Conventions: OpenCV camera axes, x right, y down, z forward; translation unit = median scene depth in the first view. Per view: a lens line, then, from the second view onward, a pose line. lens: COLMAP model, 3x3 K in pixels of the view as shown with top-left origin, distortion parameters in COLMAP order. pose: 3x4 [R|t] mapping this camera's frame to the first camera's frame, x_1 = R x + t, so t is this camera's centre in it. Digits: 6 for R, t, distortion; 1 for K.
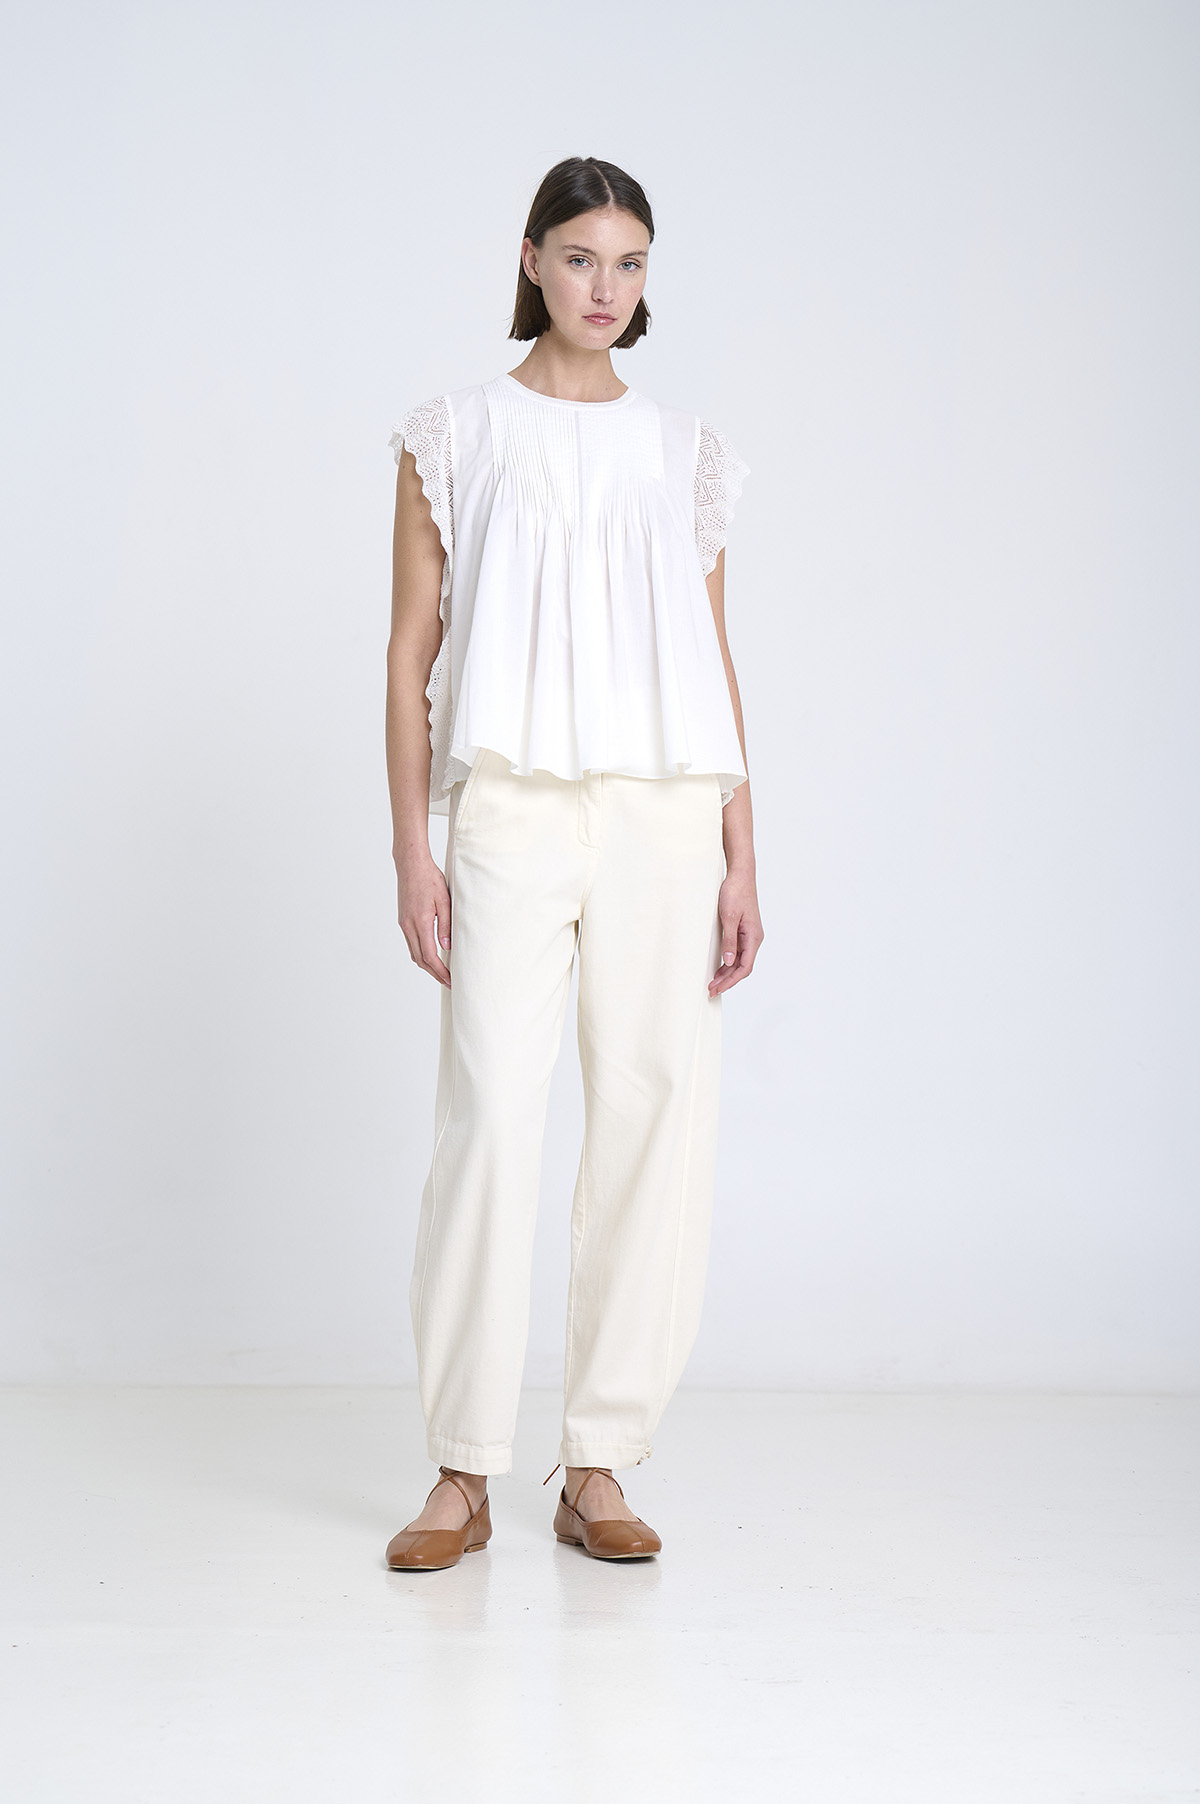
lens RADIAL K [[5426.1, 0, 600.9], [0, 5426.1, 901.2], [0, 0, 1]] dist [-0.046797, 0.000000]
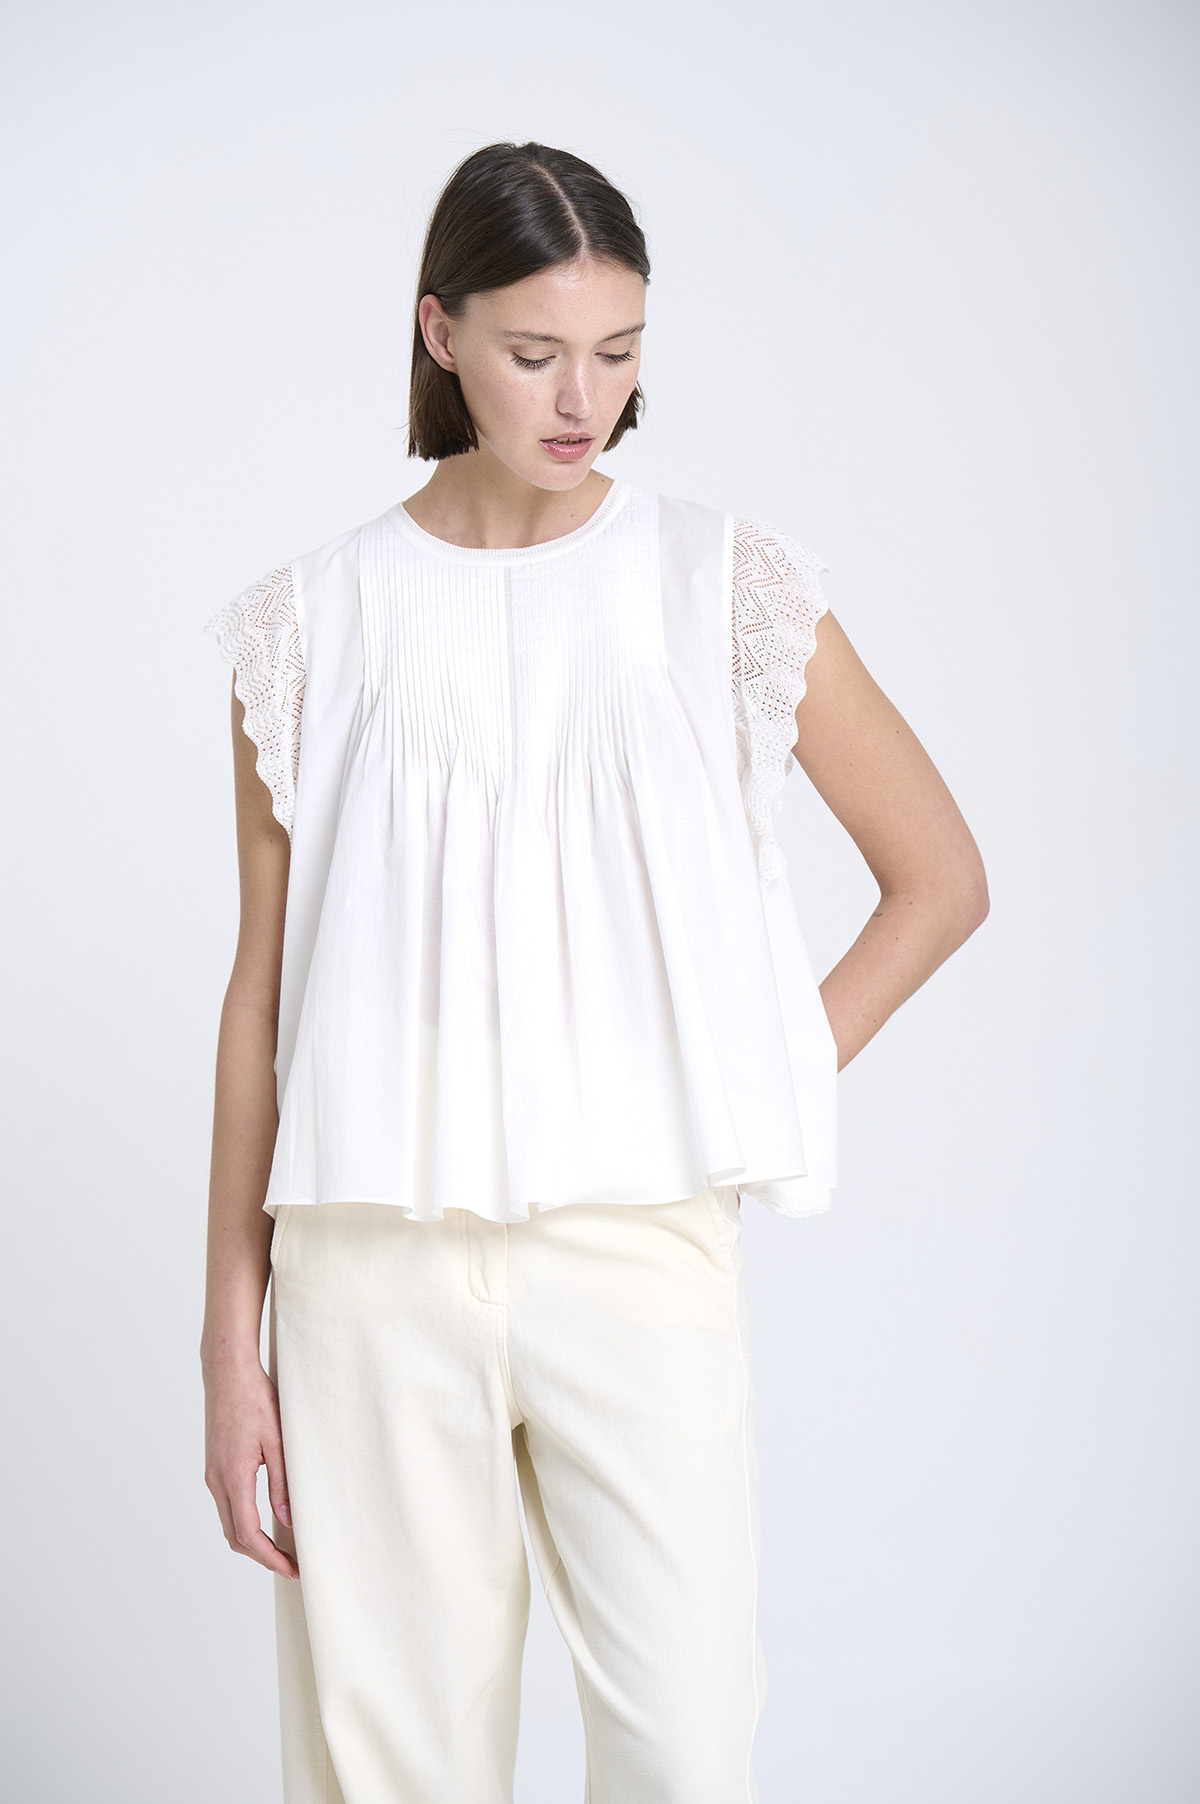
lens RADIAL K [[6931.7, 0, 599.4], [0, 6931.7, 901.9], [0, 0, 1]] dist [-0.294959, 0.000000]
pose [[0.999713, 0.023870, 0.002065, 0.003931], [-0.023622, 0.996402, -0.081396, 0.002309], [-0.004000, 0.081324, 0.996680, 0.269260]]
